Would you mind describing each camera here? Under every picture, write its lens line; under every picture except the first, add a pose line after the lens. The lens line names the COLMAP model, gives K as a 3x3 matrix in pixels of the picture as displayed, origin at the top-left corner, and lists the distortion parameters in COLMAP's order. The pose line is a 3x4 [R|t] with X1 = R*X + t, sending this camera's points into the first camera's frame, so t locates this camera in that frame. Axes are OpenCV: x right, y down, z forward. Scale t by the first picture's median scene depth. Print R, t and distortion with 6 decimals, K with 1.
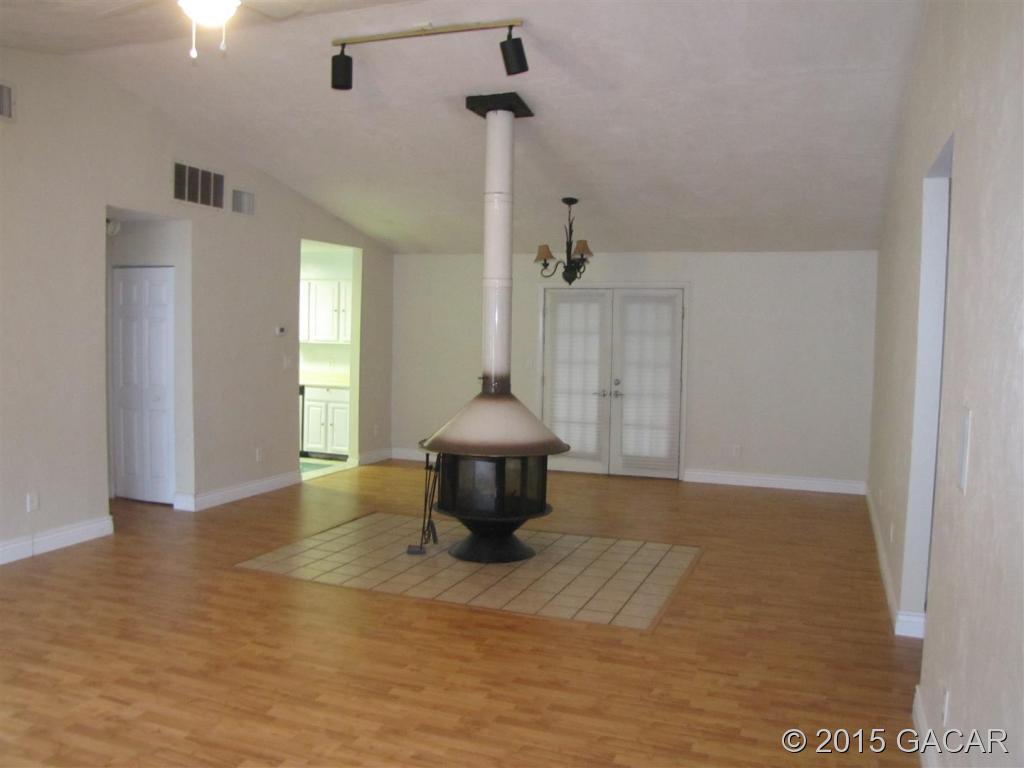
lens RADIAL K [[850.0, 0, 517.3], [0, 850.0, 369.4], [0, 0, 1]] dist [-0.185181, 0.166464]
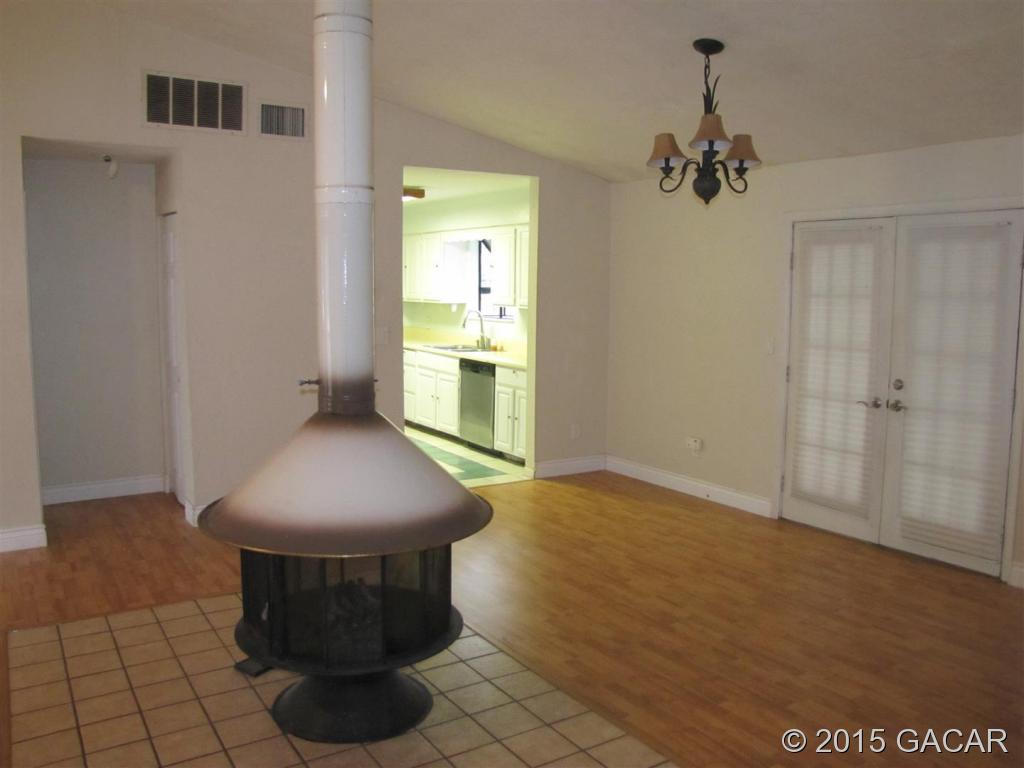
lens RADIAL K [[850.0, 0, 517.3], [0, 850.0, 369.4], [0, 0, 1]] dist [-0.185181, 0.166464]
pose [[0.811248, 0.047761, -0.582749, 0.276303], [-0.022329, 0.998462, 0.050749, -0.020364], [0.584276, -0.028158, 0.811066, 0.500914]]
